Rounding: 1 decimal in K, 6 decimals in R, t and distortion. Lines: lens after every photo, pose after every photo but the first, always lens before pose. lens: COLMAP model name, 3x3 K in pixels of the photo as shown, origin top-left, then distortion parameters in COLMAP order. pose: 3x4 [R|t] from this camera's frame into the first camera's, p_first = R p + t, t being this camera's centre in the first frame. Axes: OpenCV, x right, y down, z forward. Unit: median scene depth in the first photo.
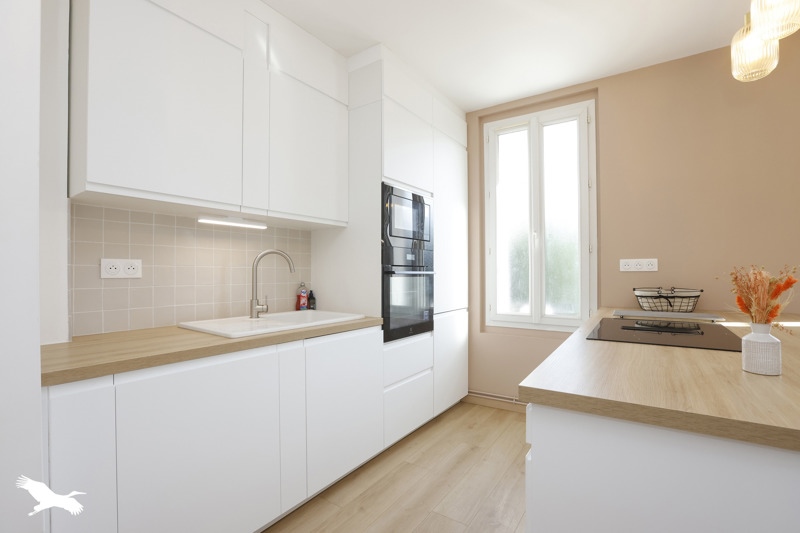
lens RADIAL K [[359.1, 0, 400.0], [0, 359.1, 266.5], [0, 0, 1]] dist [-0.053600, 0.000163]
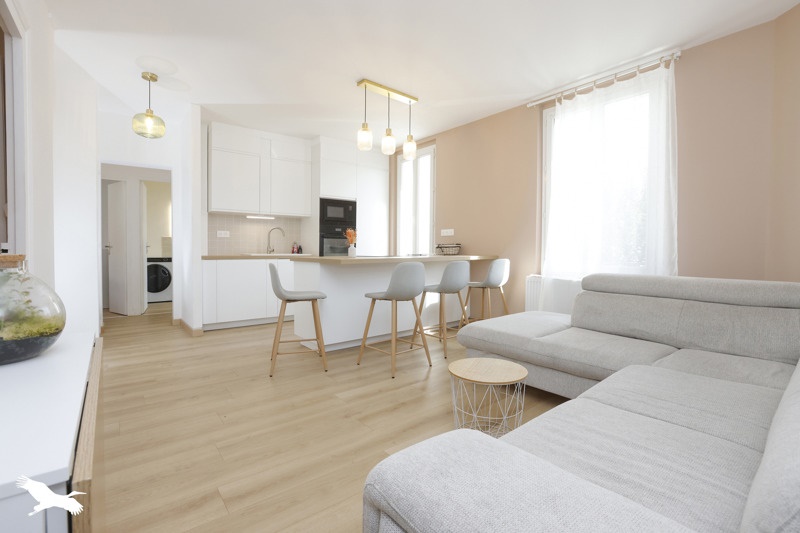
lens RADIAL K [[359.1, 0, 400.0], [0, 359.1, 266.5], [0, 0, 1]] dist [-0.053600, 0.000163]
pose [[0.958693, 0.017130, -0.283927, 1.037759], [-0.001749, 0.998521, 0.054337, 0.078923], [0.284438, -0.051596, 0.957305, -1.021474]]
